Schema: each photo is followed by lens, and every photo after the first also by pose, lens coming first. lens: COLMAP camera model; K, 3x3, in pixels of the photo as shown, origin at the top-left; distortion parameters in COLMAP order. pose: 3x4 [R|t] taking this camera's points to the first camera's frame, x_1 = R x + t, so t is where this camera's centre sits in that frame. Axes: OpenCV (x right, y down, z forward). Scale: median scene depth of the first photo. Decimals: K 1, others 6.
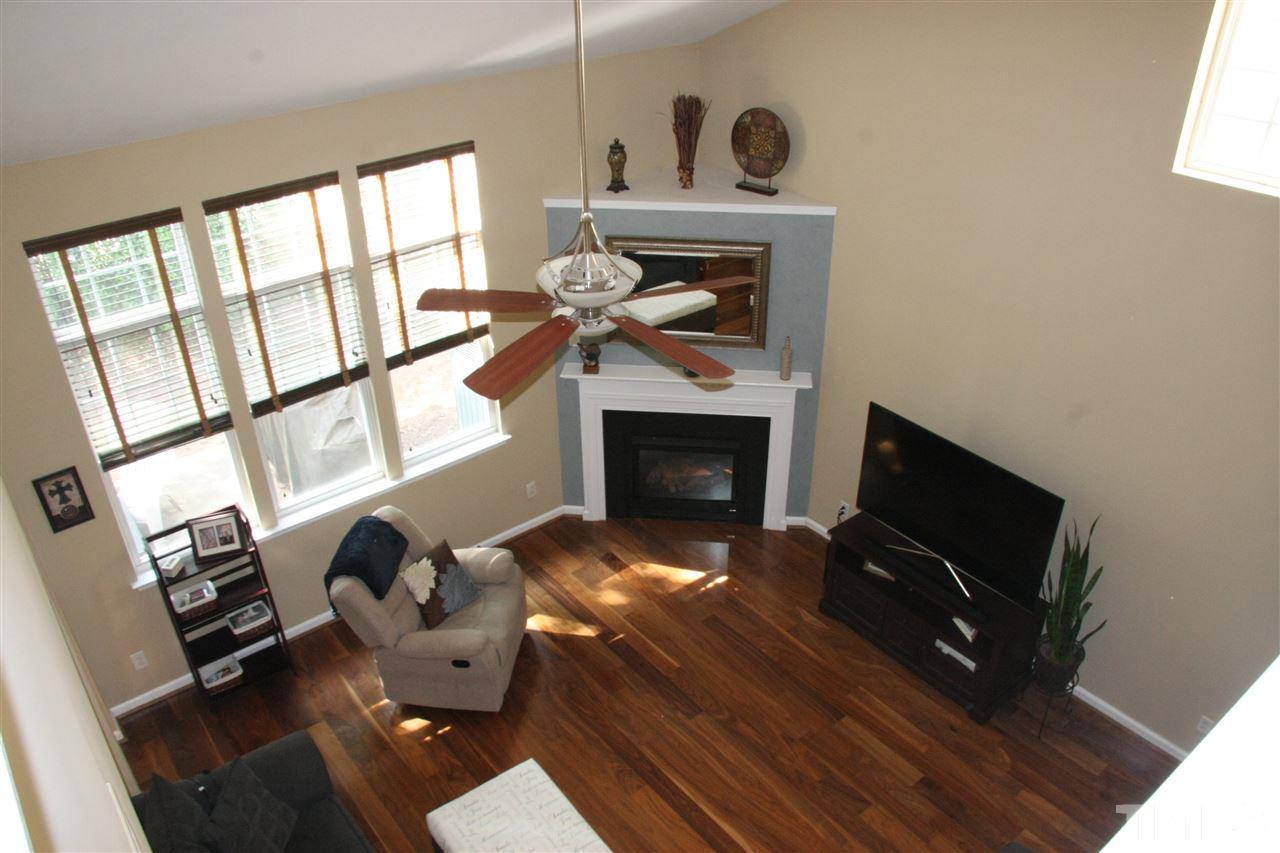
lens RADIAL K [[996.4, 0, 636.5], [0, 996.4, 440.1], [0, 0, 1]] dist [-0.180305, 0.140518]
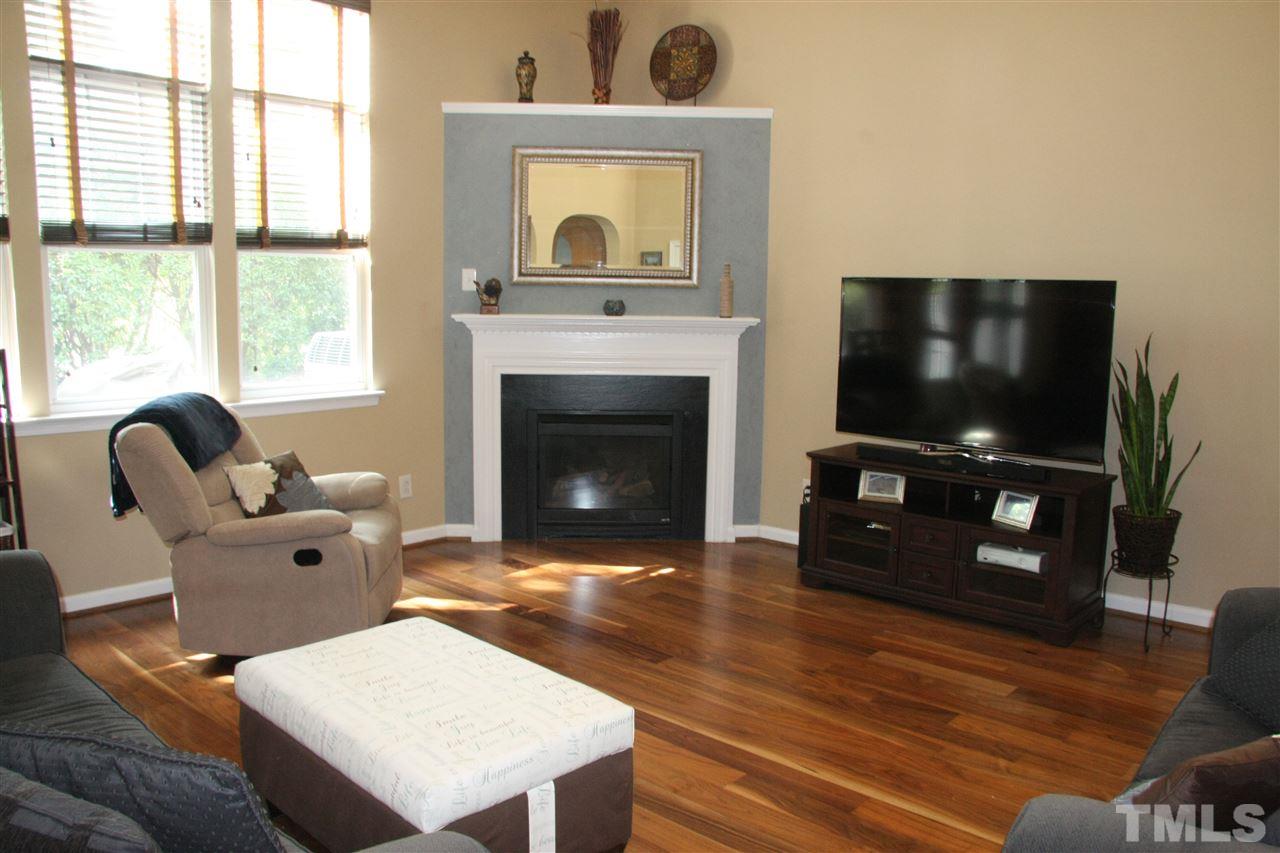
lens RADIAL K [[1007.9, 0, 640.0], [0, 1007.9, 426.5], [0, 0, 1]] dist [-0.175020, 0.162939]
pose [[0.986753, 0.006551, 0.162098, -0.061864], [0.060769, 0.911511, -0.406761, 0.387112], [-0.150419, 0.411223, 0.899038, 0.312364]]
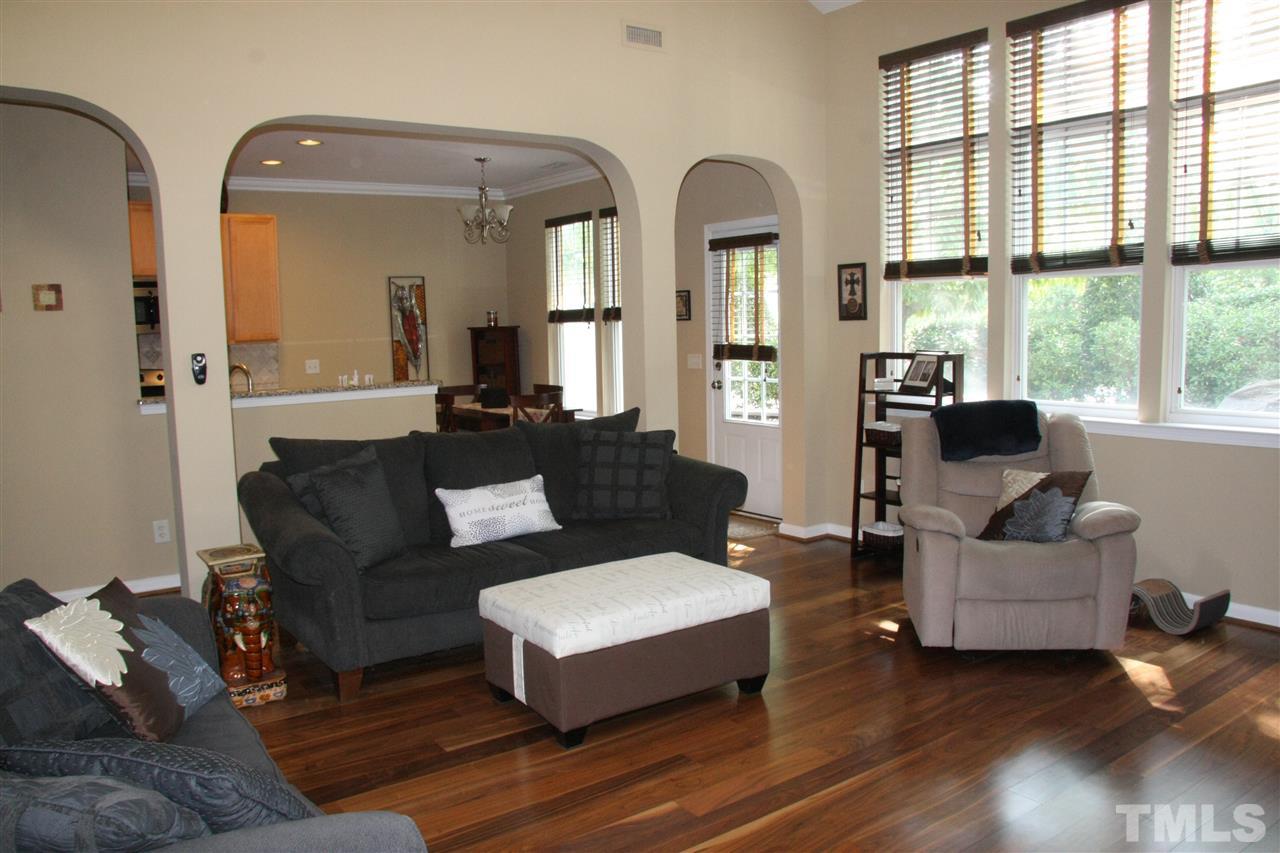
lens RADIAL K [[996.4, 0, 636.5], [0, 996.4, 440.1], [0, 0, 1]] dist [-0.180305, 0.140518]
pose [[-0.044905, 0.131830, -0.990255, 0.498414], [-0.510353, 0.849114, 0.136183, 0.152631], [0.858792, 0.511495, 0.029151, 0.685855]]
